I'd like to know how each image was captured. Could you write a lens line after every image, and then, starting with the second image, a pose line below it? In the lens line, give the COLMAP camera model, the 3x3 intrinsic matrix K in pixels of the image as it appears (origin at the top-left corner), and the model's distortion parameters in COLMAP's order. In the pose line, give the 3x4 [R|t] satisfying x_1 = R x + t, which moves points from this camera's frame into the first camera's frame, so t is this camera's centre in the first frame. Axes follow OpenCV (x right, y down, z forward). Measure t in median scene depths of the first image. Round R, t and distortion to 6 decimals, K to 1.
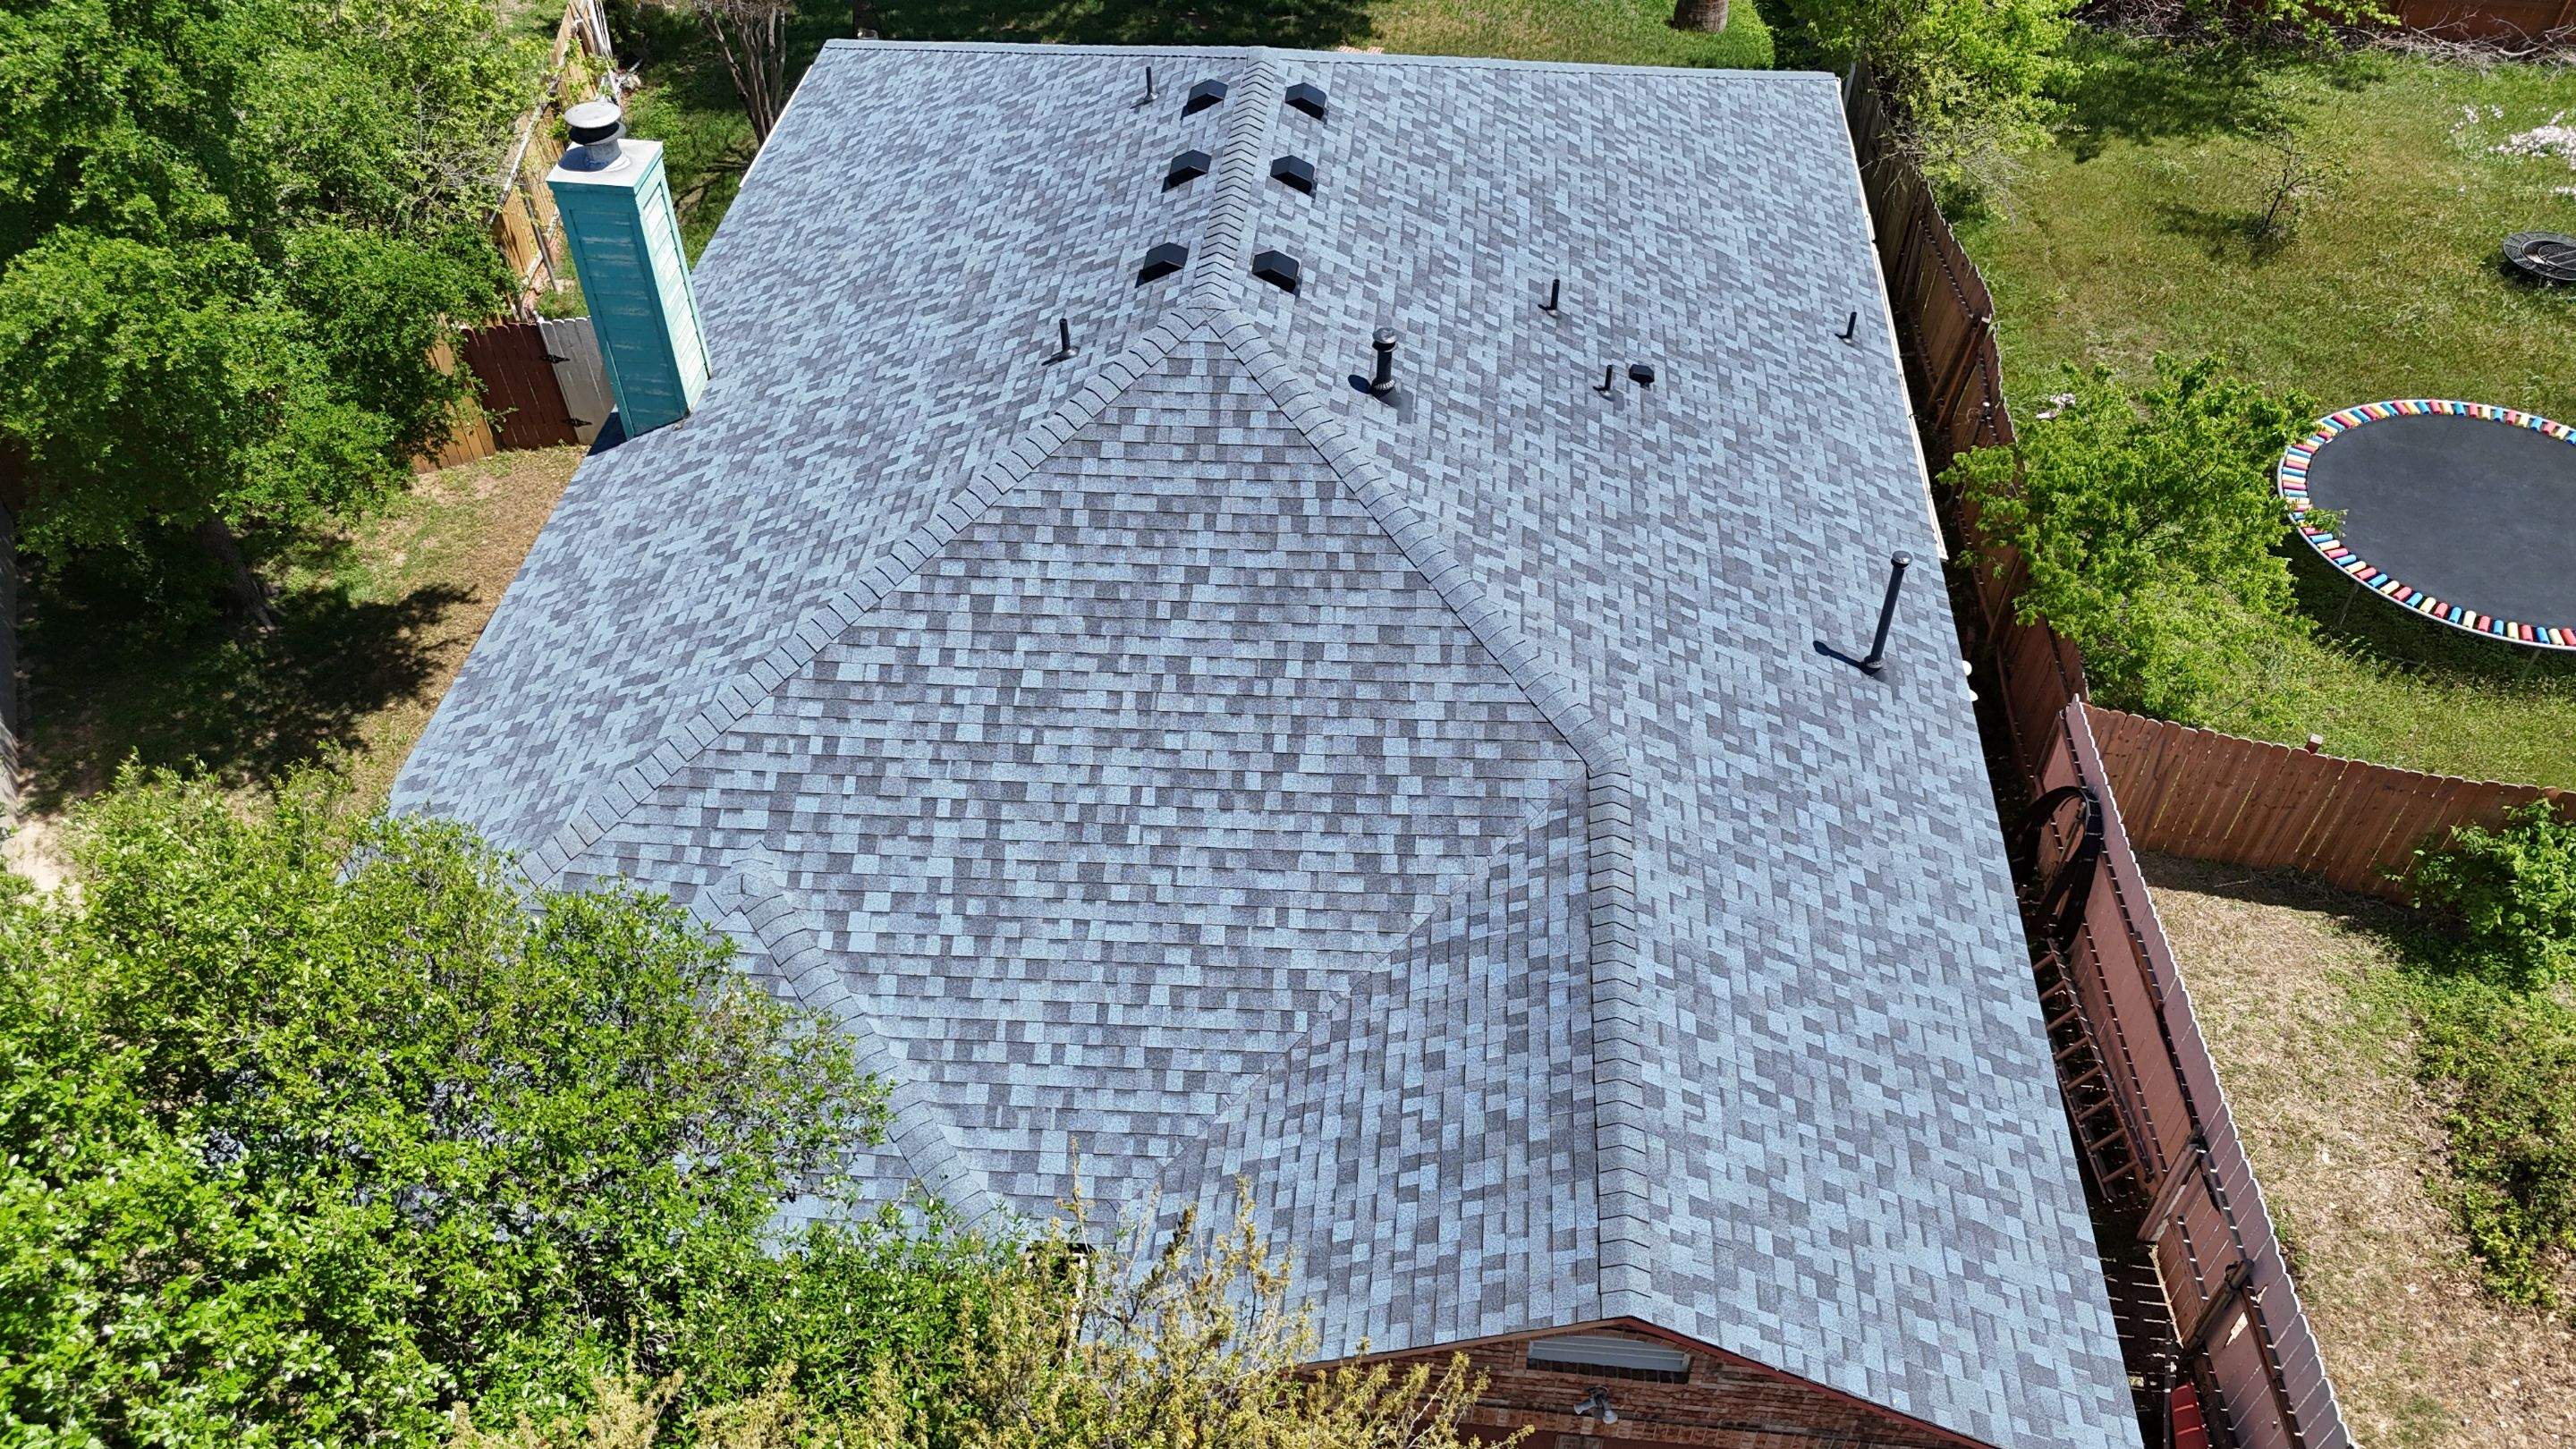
lens RADIAL K [[1893.5, 0, 1293.4], [0, 1893.5, 726.3], [0, 0, 1]] dist [0.077846, -0.075186]
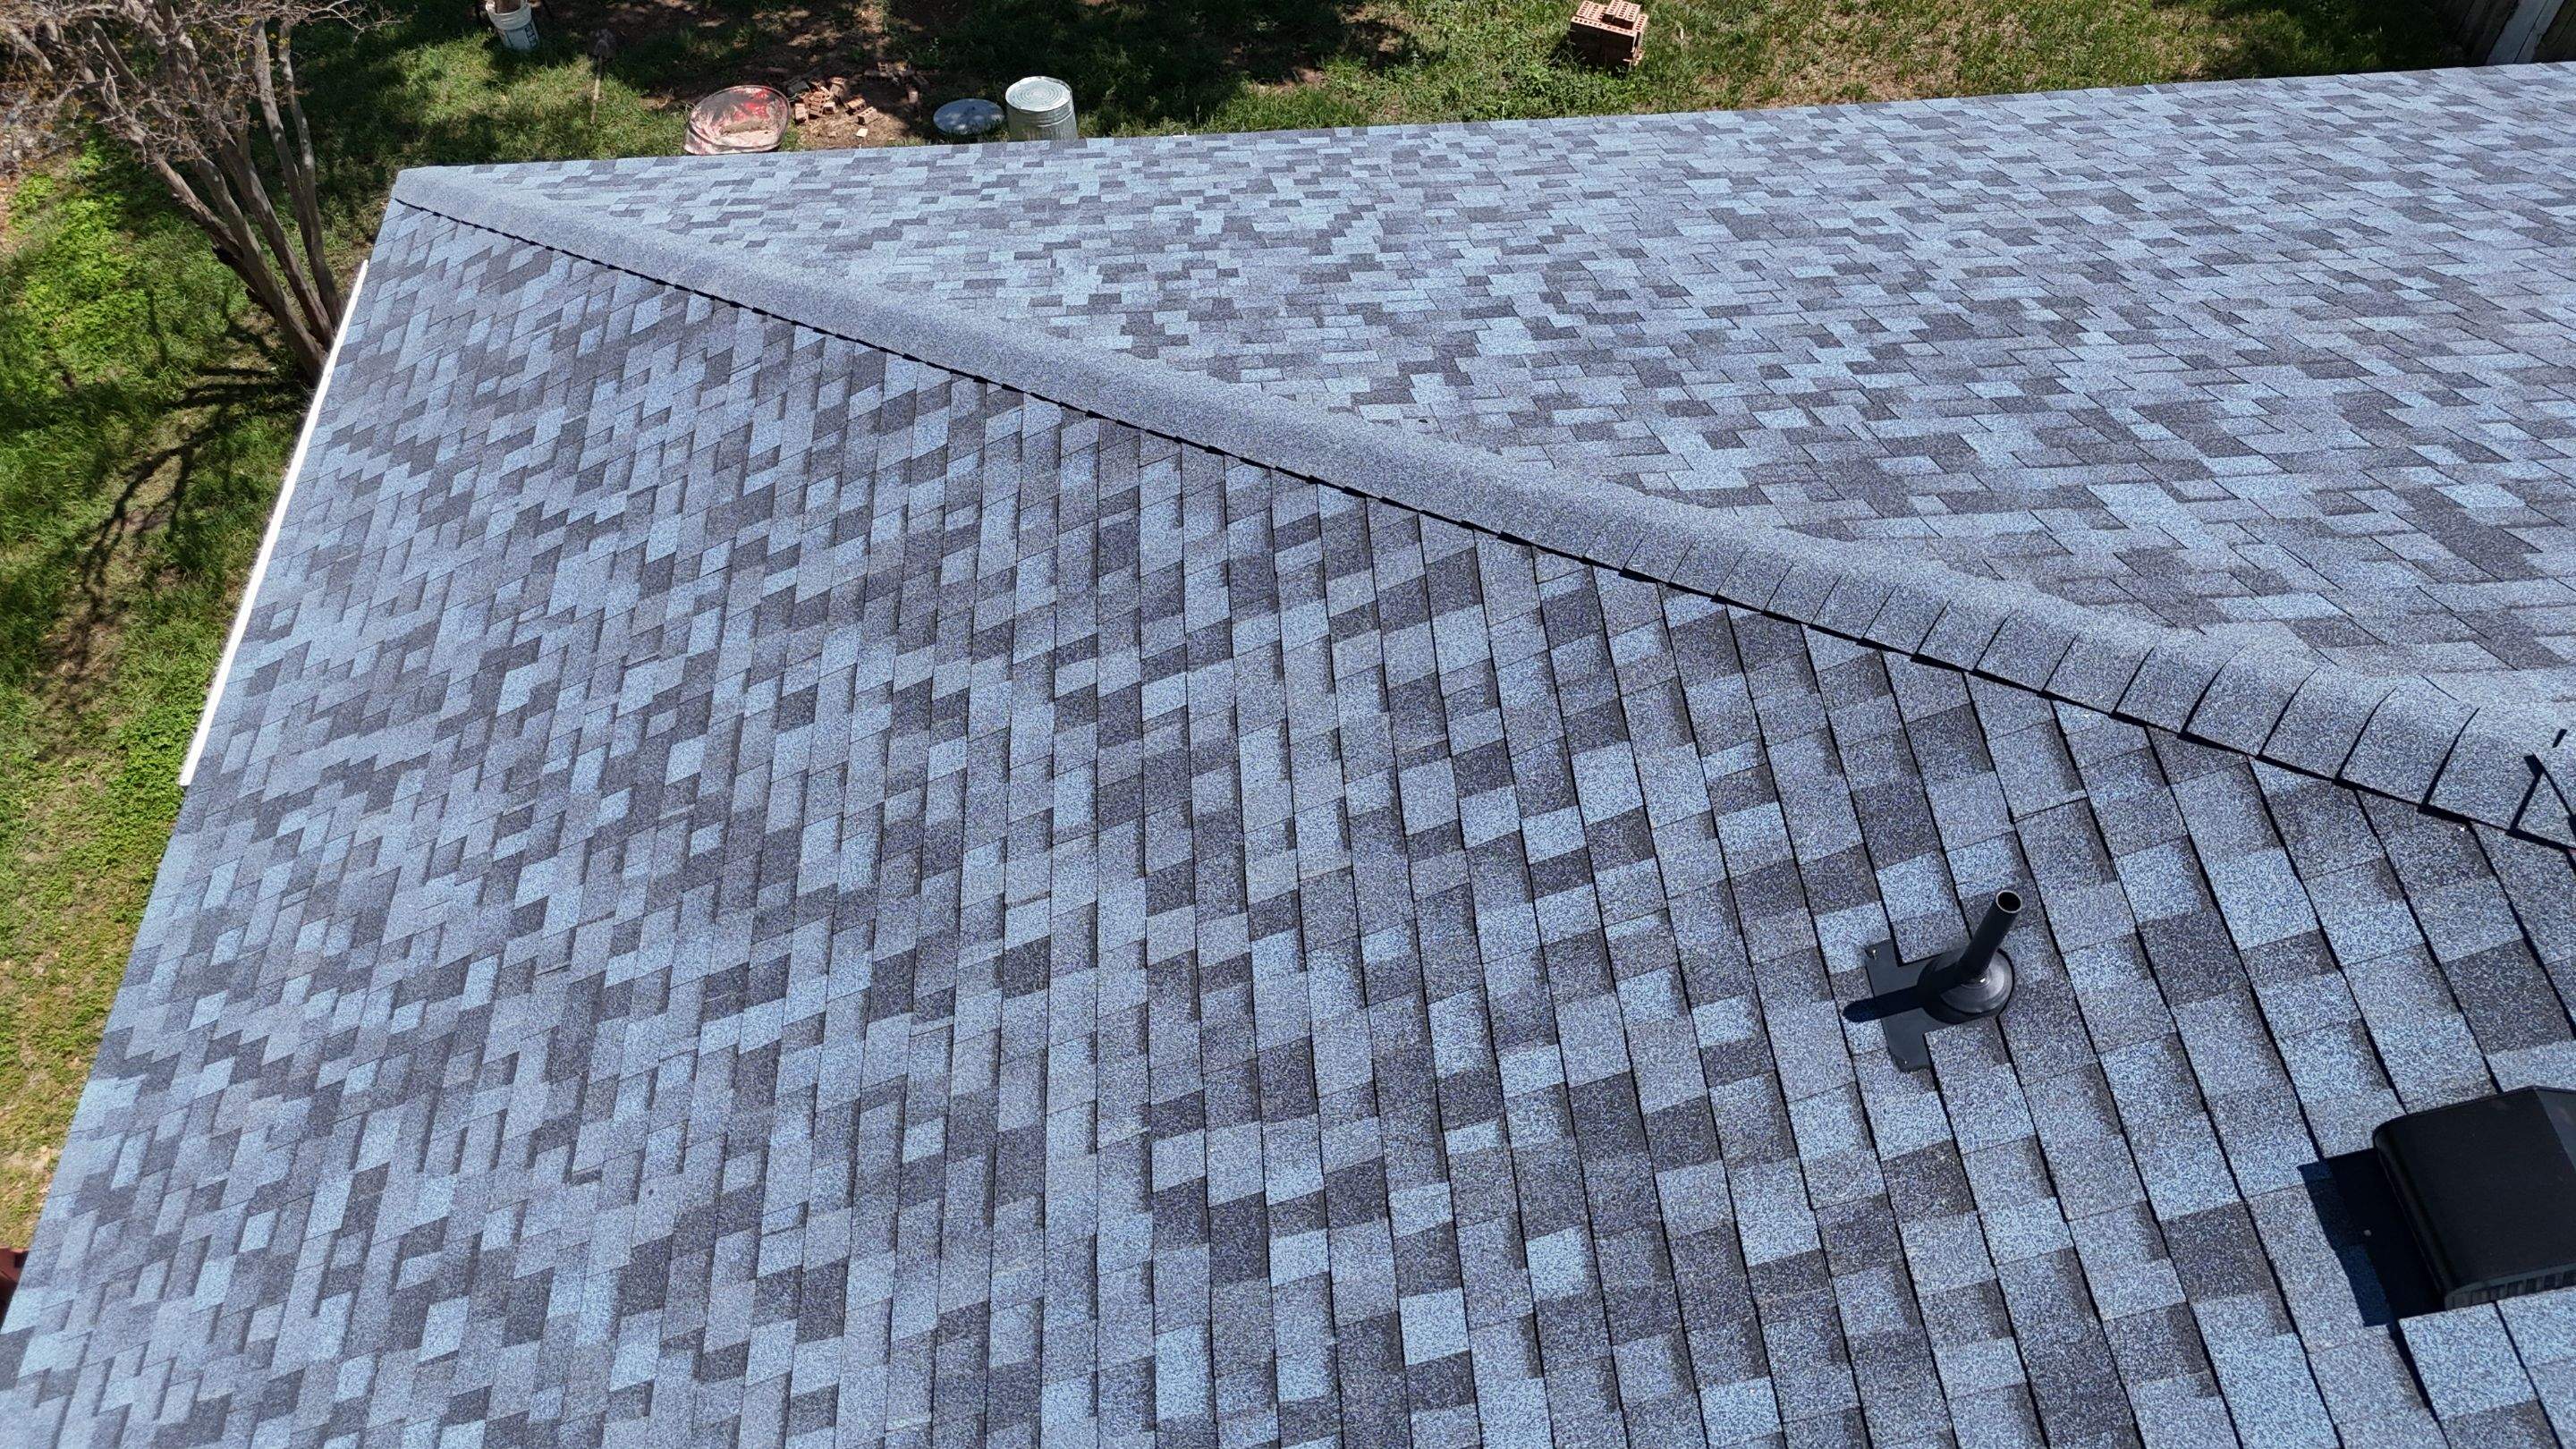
lens RADIAL K [[1893.5, 0, 1294.4], [0, 1893.5, 721.0], [0, 0, 1]] dist [0.077846, -0.075186]
pose [[0.987513, -0.125813, 0.094813, -0.183399], [0.111333, 0.983145, 0.145021, -0.446602], [-0.111460, -0.132654, 0.984875, 0.915659]]
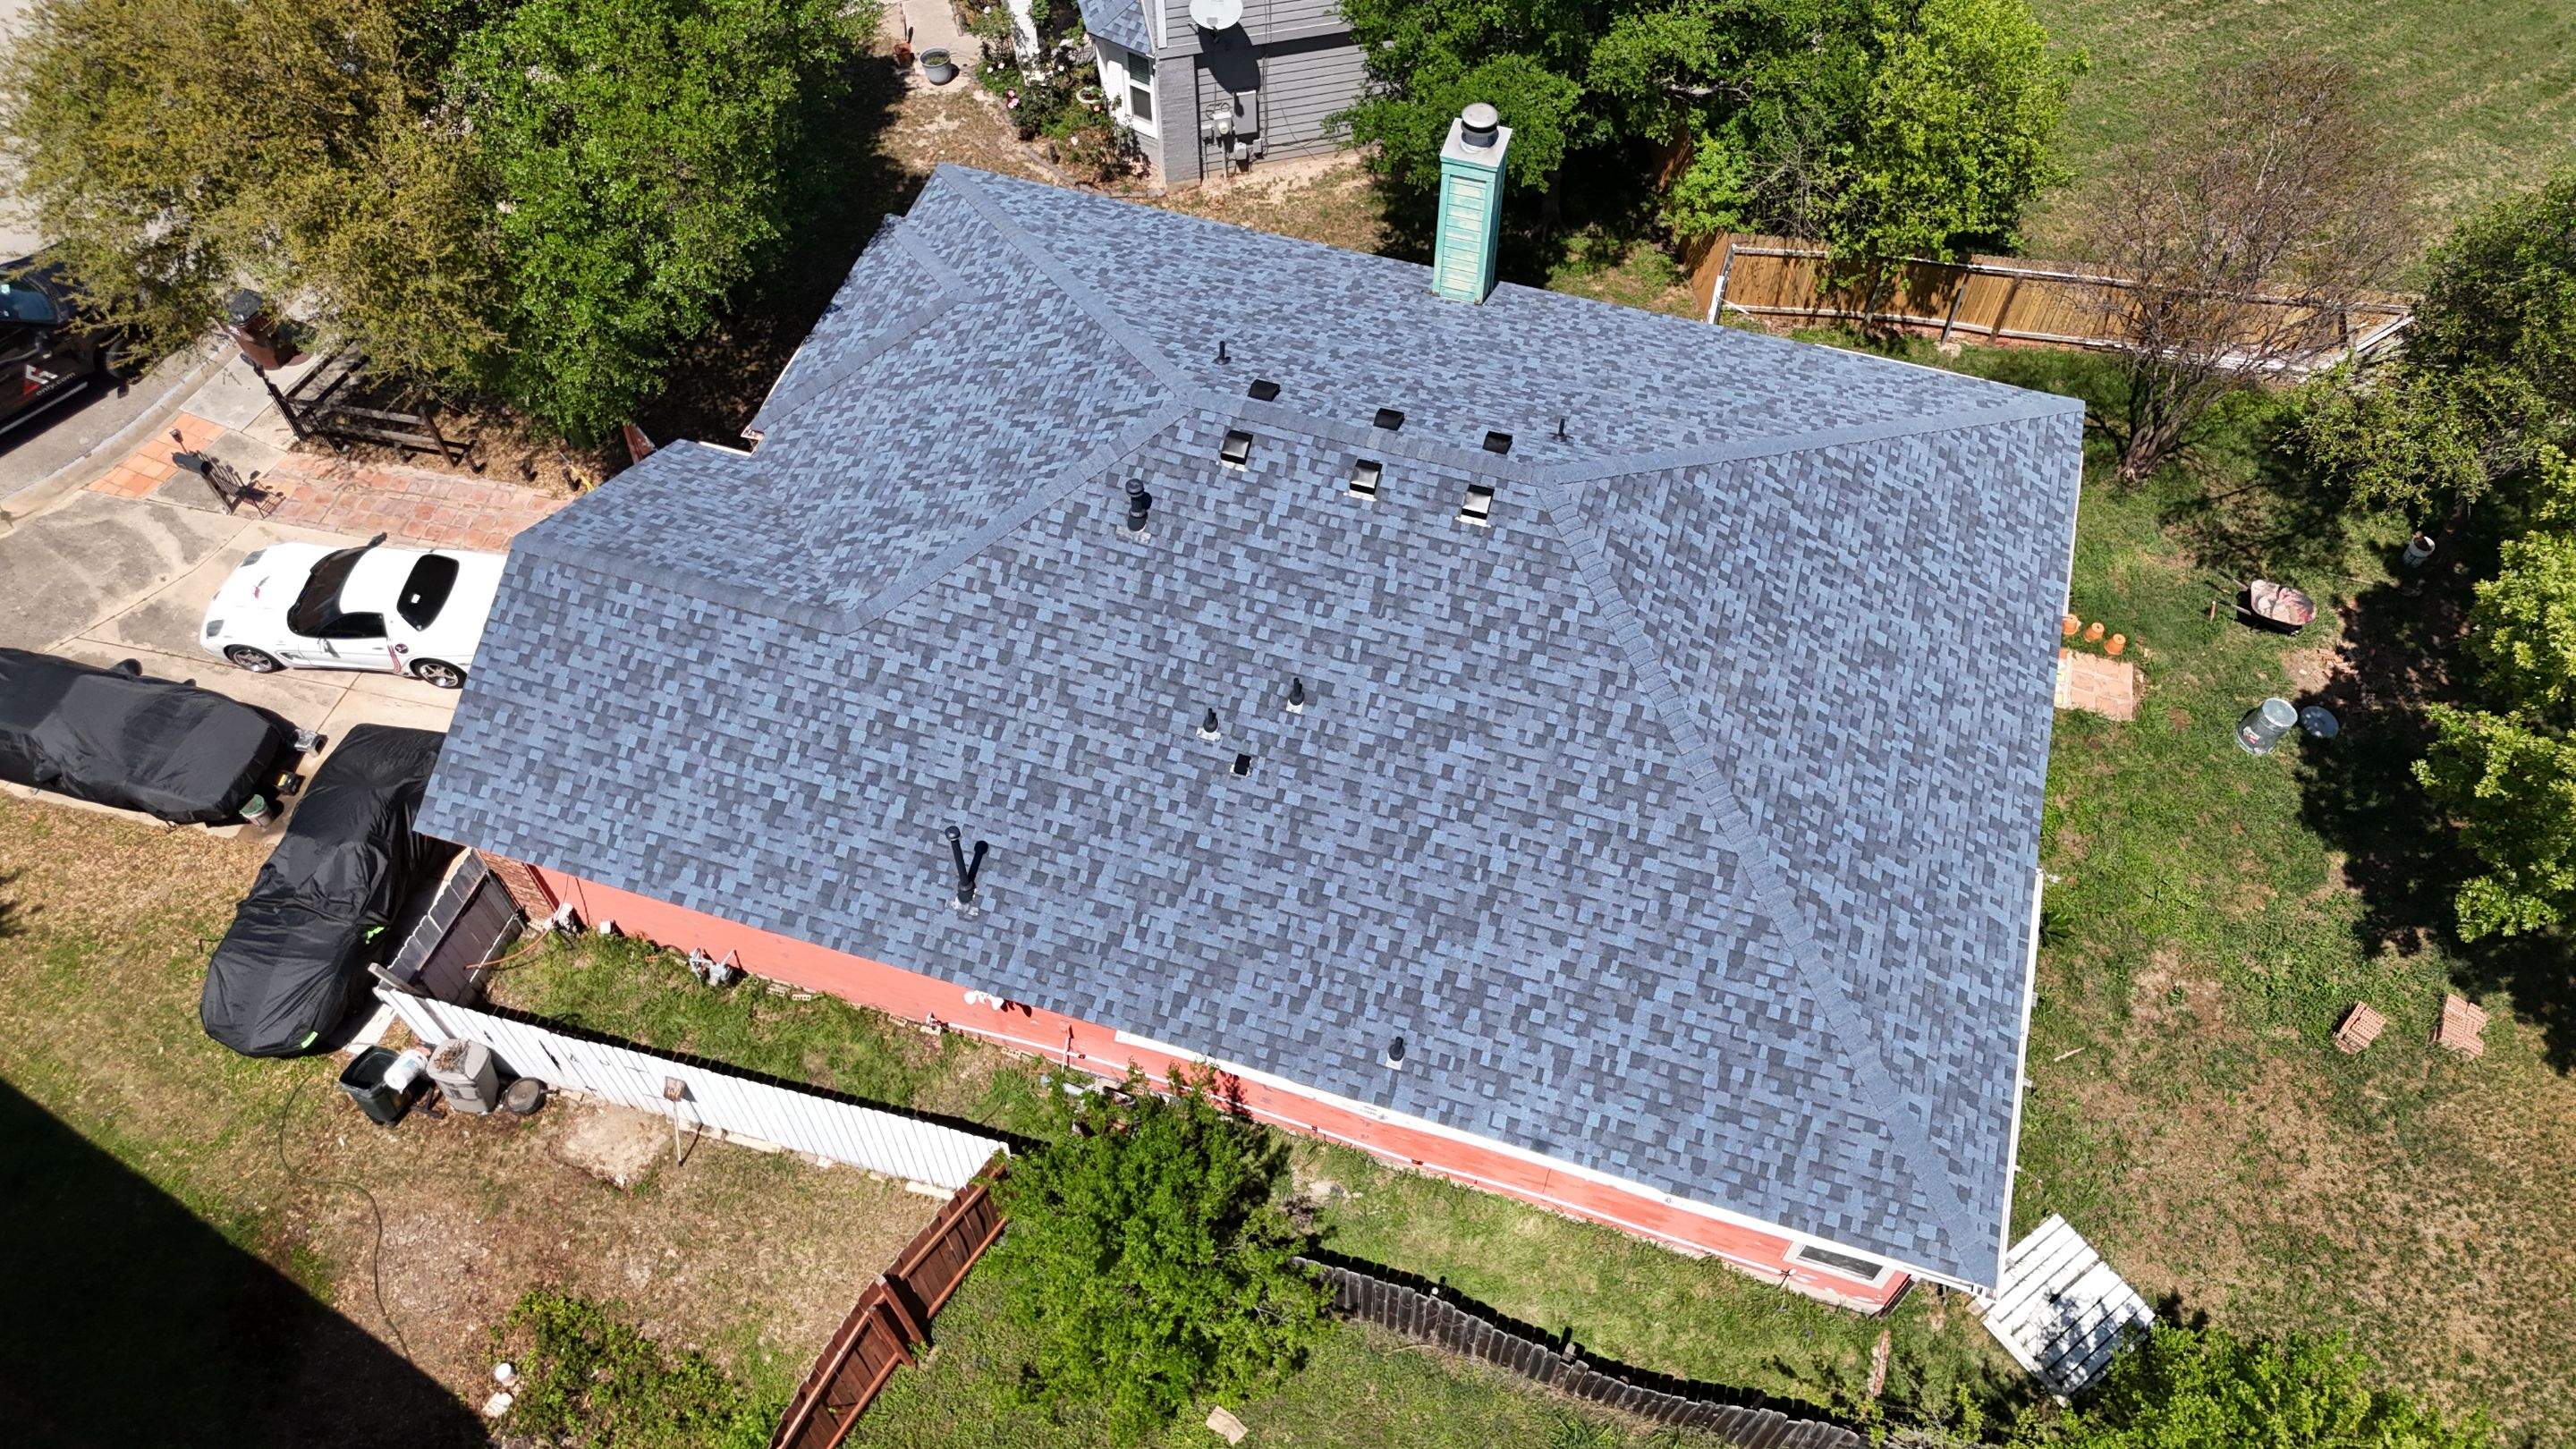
lens RADIAL K [[1893.5, 0, 1292.9], [0, 1893.5, 722.2], [0, 0, 1]] dist [0.077846, -0.075186]
pose [[-0.206434, 0.805741, -0.555128, 0.891867], [-0.693979, 0.279383, 0.663580, -1.099283], [0.689767, 0.522232, 0.501493, 0.410620]]
